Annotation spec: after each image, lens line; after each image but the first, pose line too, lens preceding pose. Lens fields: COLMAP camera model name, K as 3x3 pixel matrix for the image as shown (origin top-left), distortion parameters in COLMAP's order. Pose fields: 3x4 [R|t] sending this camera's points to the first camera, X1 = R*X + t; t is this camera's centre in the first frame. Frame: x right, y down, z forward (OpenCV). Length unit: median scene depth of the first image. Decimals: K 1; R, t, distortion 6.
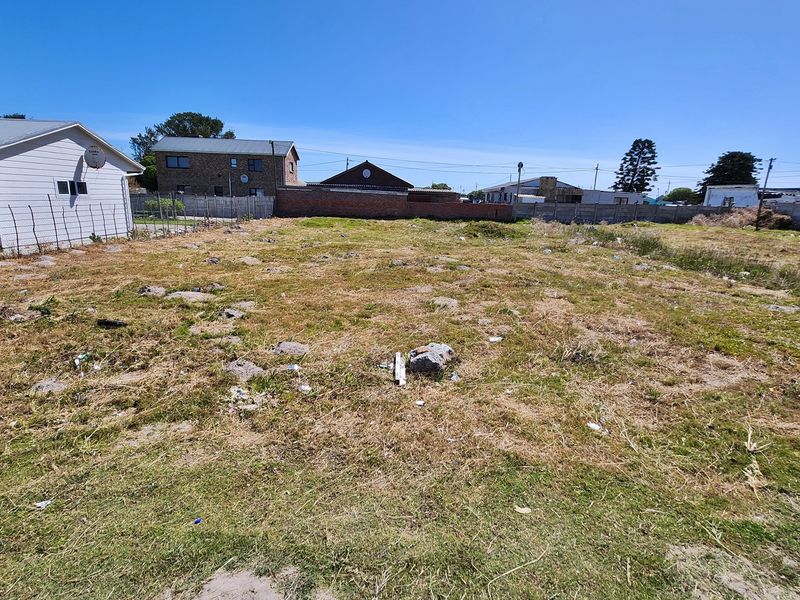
lens RADIAL K [[419.7, 0, 400.0], [0, 419.7, 300.0], [0, 0, 1]] dist [-0.000306, -0.001189]
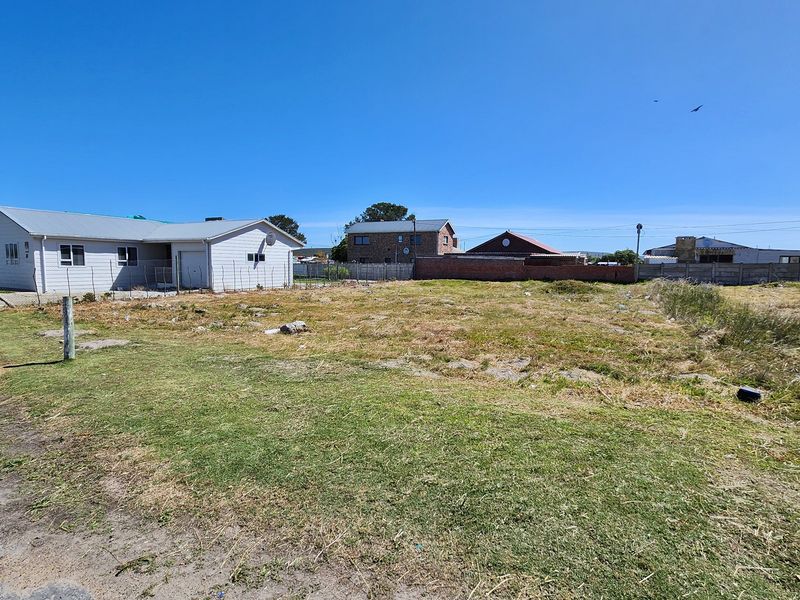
lens RADIAL K [[419.7, 0, 400.0], [0, 419.7, 300.0], [0, 0, 1]] dist [-0.000306, -0.001189]
pose [[0.891220, 0.016516, -0.453270, 0.174682], [-0.091567, 0.985312, -0.144136, 0.030873], [0.444232, 0.169961, 0.879643, -0.064142]]
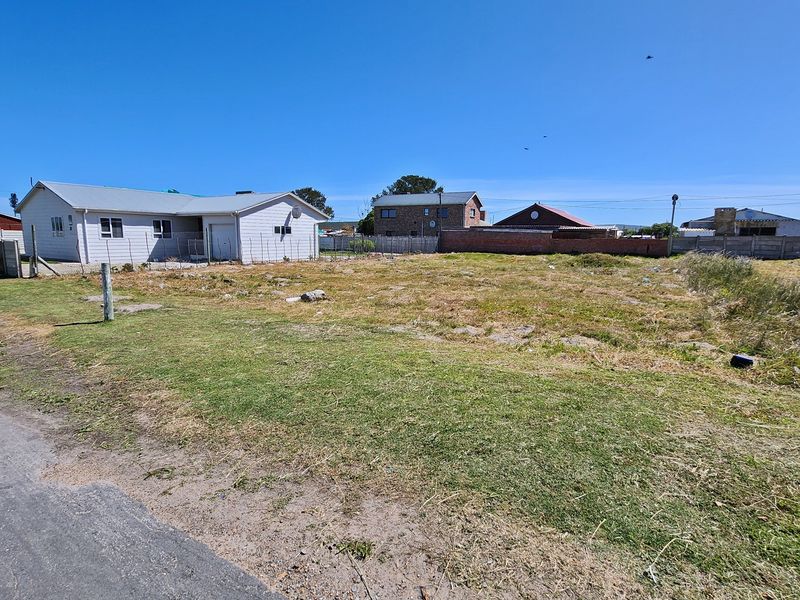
lens RADIAL K [[419.7, 0, 400.0], [0, 419.7, 300.0], [0, 0, 1]] dist [-0.000306, -0.001189]
pose [[0.859022, 0.053786, -0.509106, 0.184356], [-0.107343, 0.991283, -0.076395, 0.033253], [0.500559, 0.120274, 0.857307, -0.066787]]
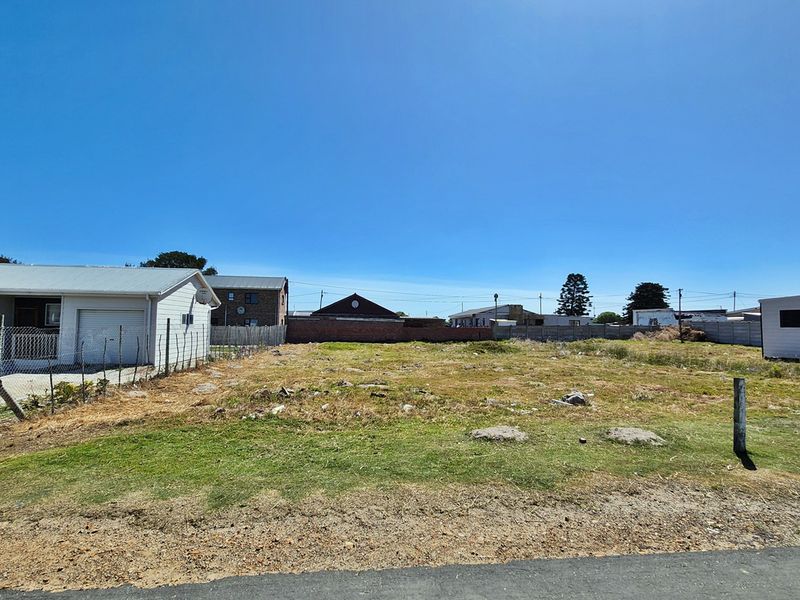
lens RADIAL K [[430.4, 0, 400.0], [0, 430.4, 300.0], [0, 0, 1]] dist [-0.000119, -0.000204]
pose [[0.990079, -0.012712, 0.139936, -0.123492], [0.053410, 0.955195, -0.291118, 0.029940], [-0.129966, 0.295704, 0.946398, -0.110797]]
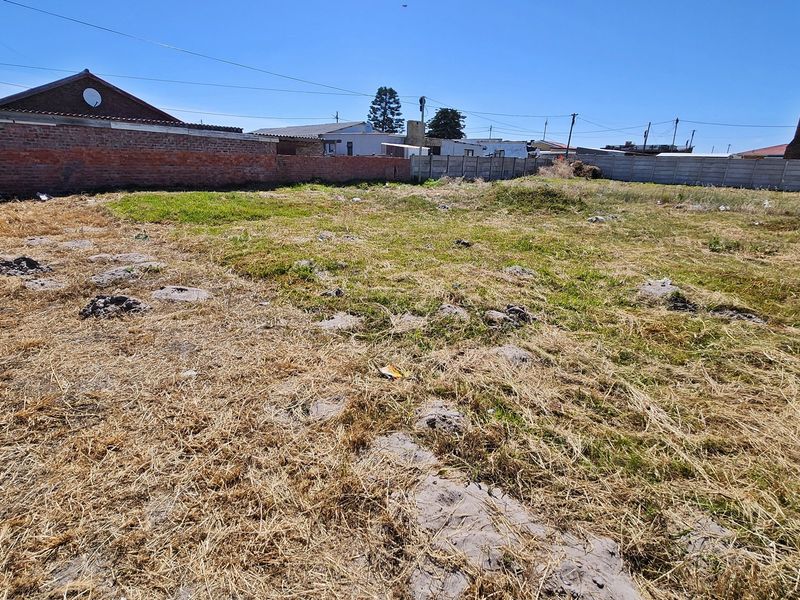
lens RADIAL K [[419.7, 0, 400.0], [0, 419.7, 300.0], [0, 0, 1]] dist [-0.000306, -0.001189]
pose [[0.696619, -0.235660, 0.677633, -0.224439], [0.164233, 0.971814, 0.169133, -0.088721], [-0.698390, -0.006532, 0.715687, 0.380601]]
